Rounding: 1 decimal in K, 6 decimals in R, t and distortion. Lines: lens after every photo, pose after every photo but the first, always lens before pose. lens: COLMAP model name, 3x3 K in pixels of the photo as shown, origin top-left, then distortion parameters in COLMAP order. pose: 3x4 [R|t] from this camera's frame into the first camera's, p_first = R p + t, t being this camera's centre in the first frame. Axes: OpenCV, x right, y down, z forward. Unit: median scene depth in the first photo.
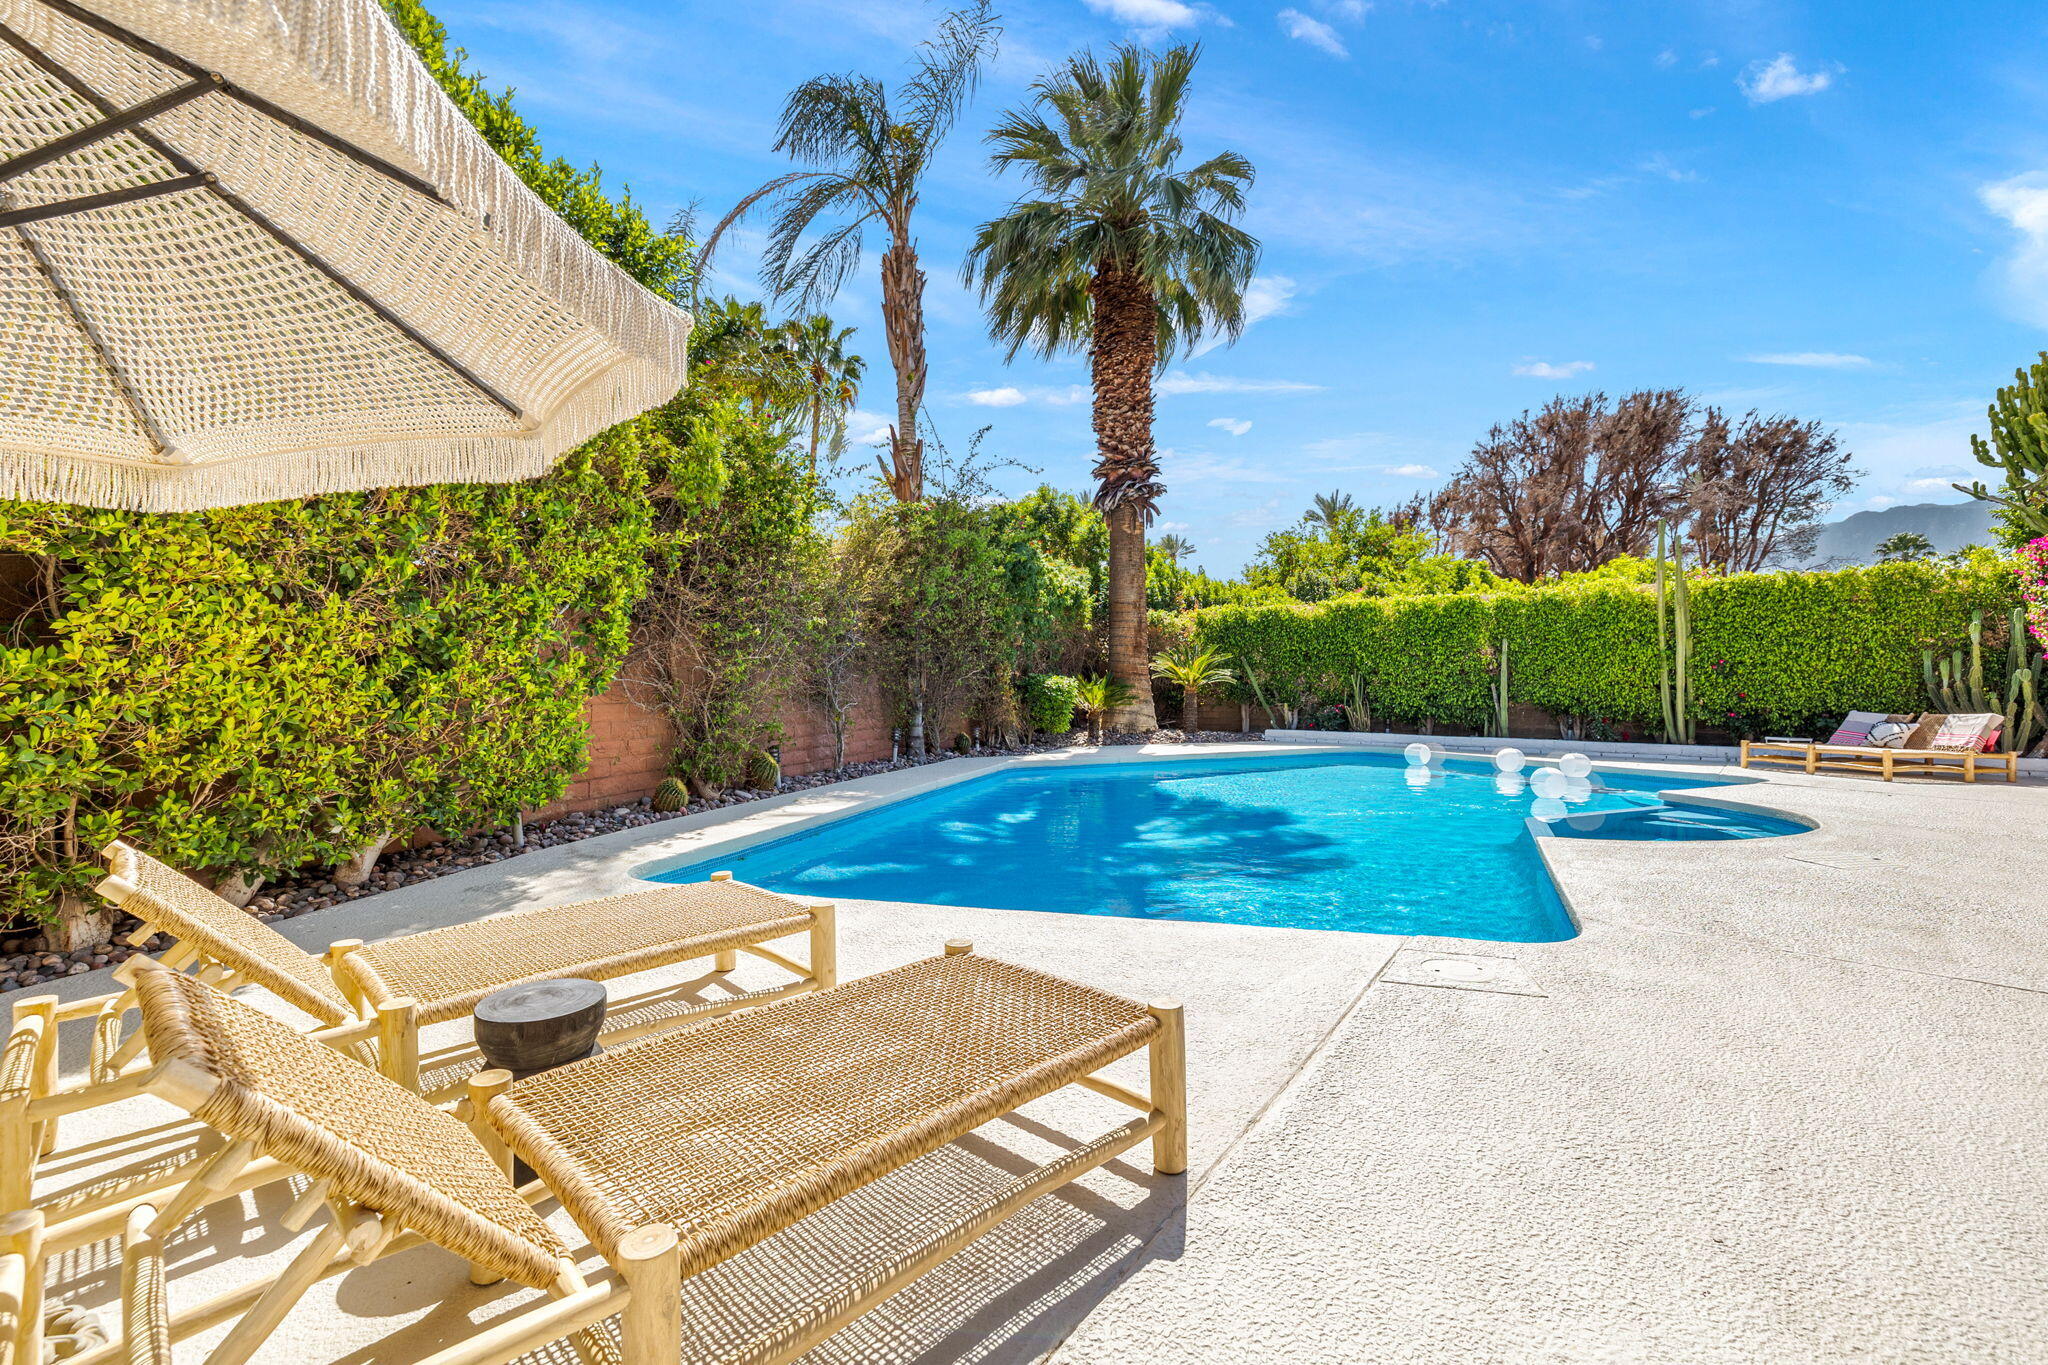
lens RADIAL K [[895.3, 0, 1021.3], [0, 895.3, 679.5], [0, 0, 1]] dist [0.001563, -0.000233]
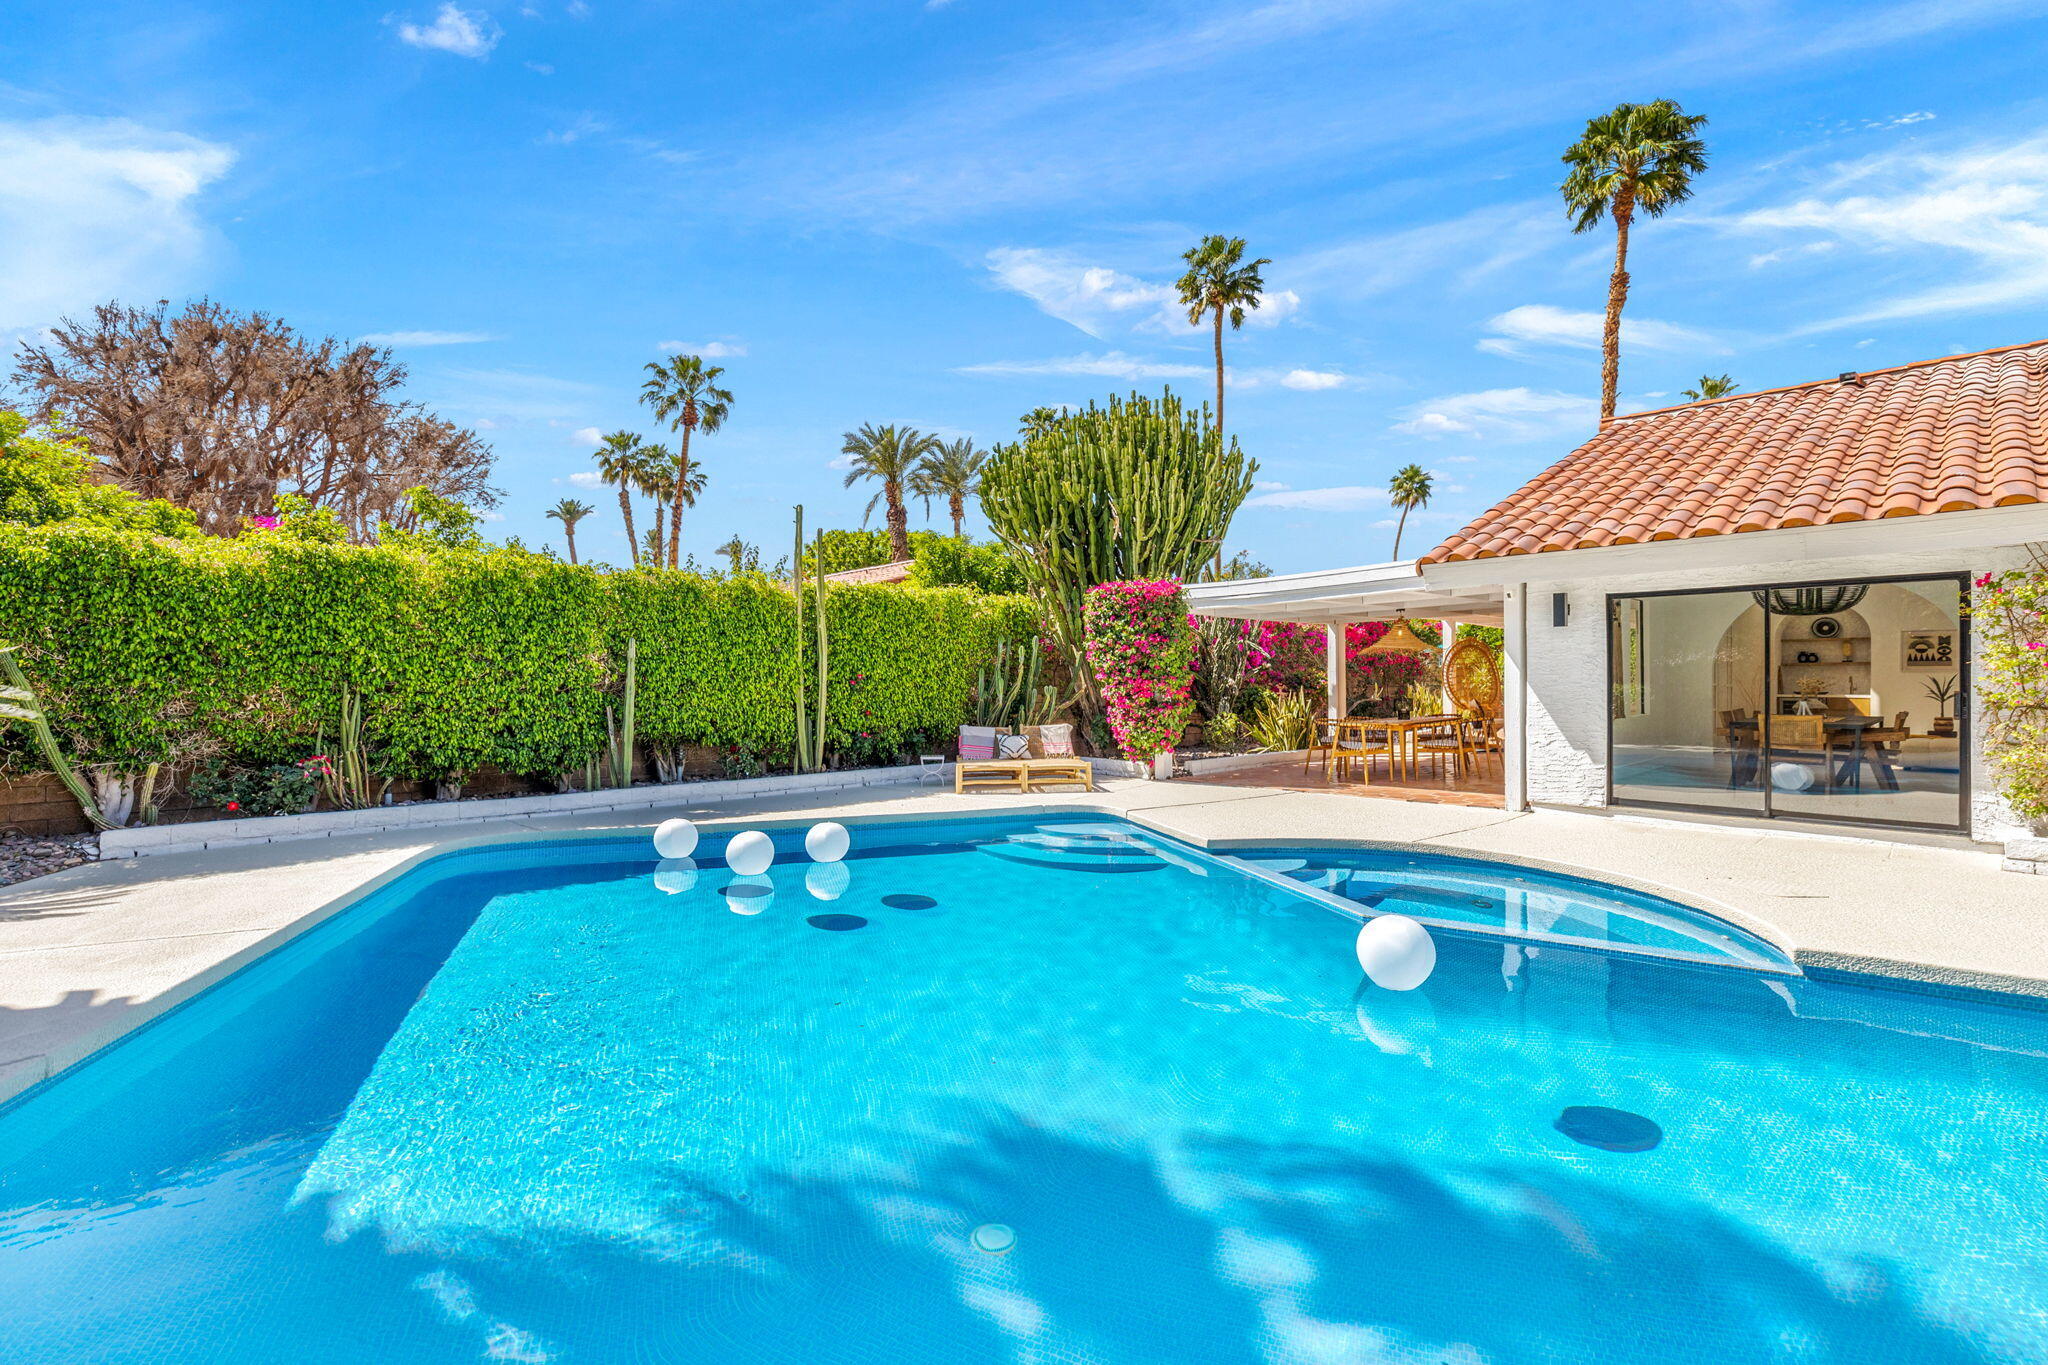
lens RADIAL K [[904.0, 0, 1017.7], [0, 904.0, 677.2], [0, 0, 1]] dist [0.002464, -0.000045]
pose [[0.138936, 0.004698, 0.990290, -0.095243], [0.002486, 0.999984, -0.005092, -0.013970], [-0.990298, 0.003169, 0.138922, 0.678315]]
